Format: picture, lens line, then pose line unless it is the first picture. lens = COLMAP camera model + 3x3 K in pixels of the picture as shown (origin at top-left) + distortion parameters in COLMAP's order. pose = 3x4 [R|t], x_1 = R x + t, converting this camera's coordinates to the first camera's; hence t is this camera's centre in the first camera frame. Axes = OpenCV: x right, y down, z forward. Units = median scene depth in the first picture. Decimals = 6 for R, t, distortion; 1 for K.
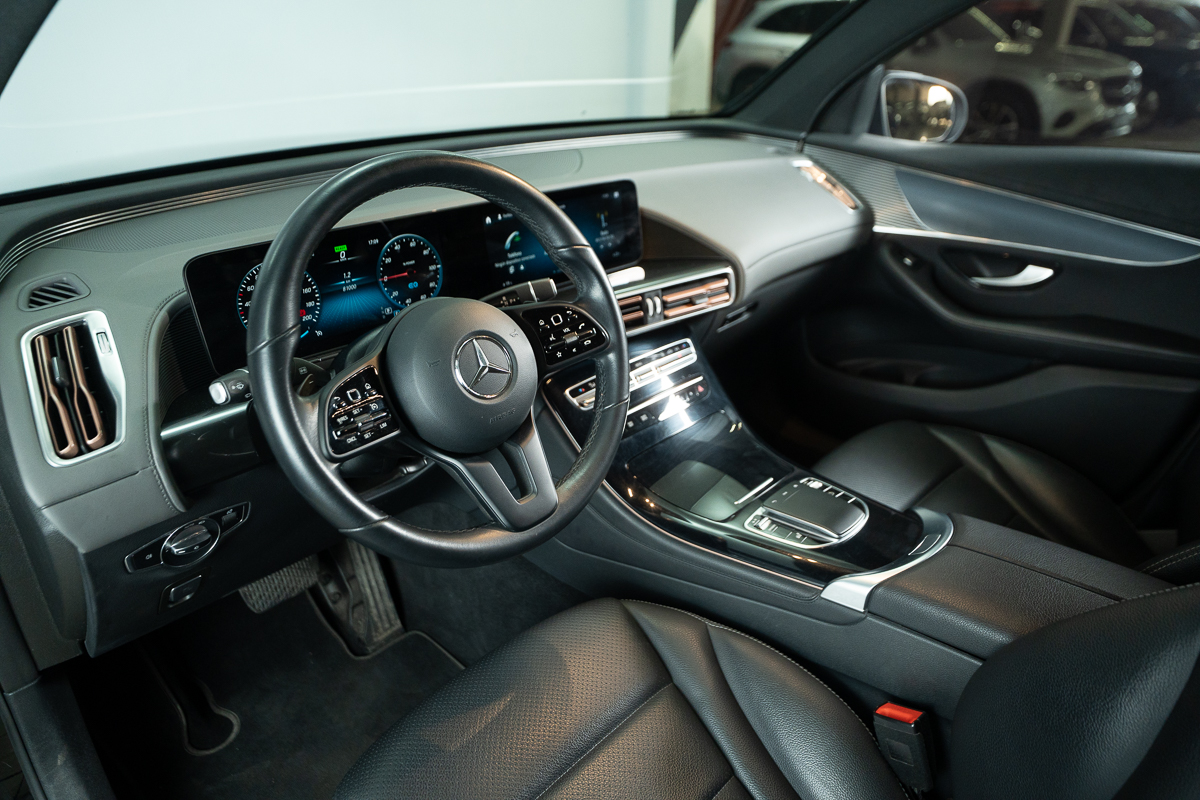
lens RADIAL K [[779.7, 0, 605.0], [0, 779.7, 399.0], [0, 0, 1]] dist [0.017586, 0.001121]
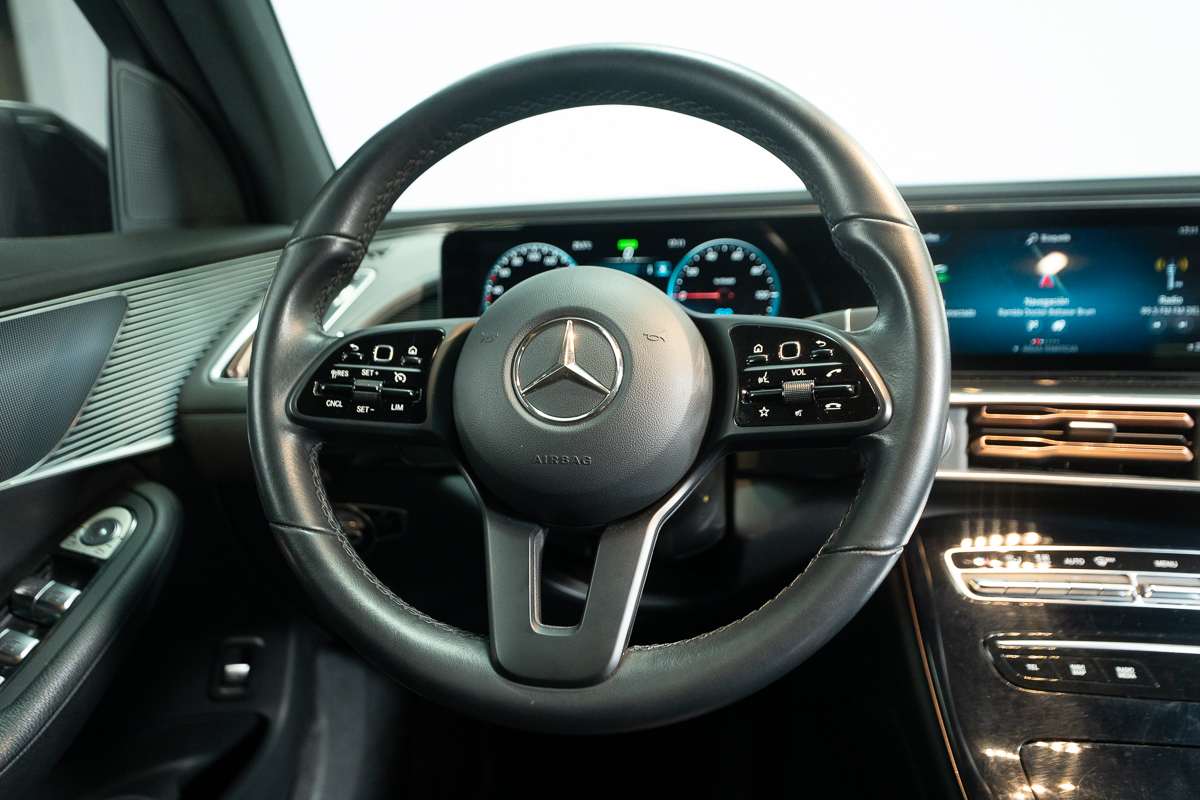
lens RADIAL K [[779.7, 0, 605.0], [0, 779.7, 399.0], [0, 0, 1]] dist [0.017586, 0.001121]
pose [[0.576046, 0.151131, -0.803325, 0.249050], [-0.329518, 0.942303, -0.059013, 0.000173], [0.748057, 0.298704, 0.592610, 0.521080]]
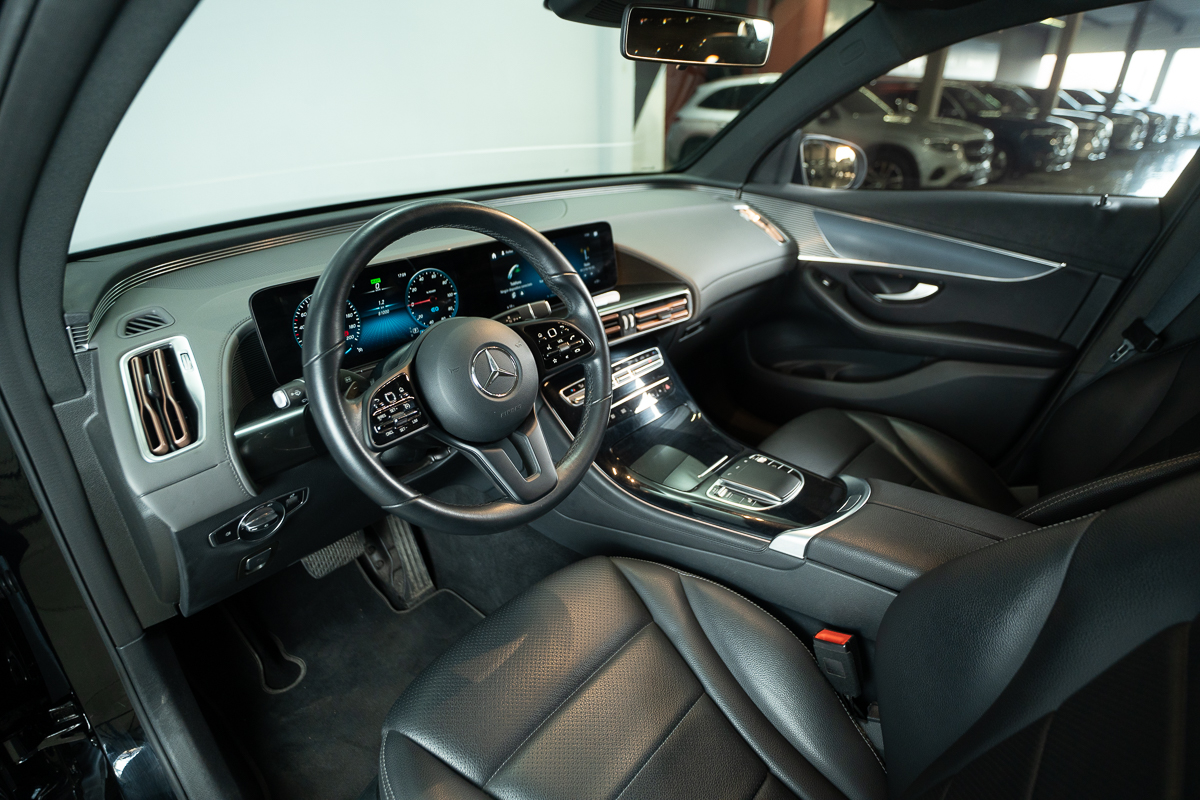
lens RADIAL K [[619.1, 0, 603.4], [0, 619.1, 399.0], [0, 0, 1]] dist [-0.007635, 0.000352]
pose [[0.999210, -0.030897, 0.024989, -0.006925], [0.030997, 0.999513, -0.003616, 0.008360], [-0.024865, 0.004387, 0.999681, 0.010778]]
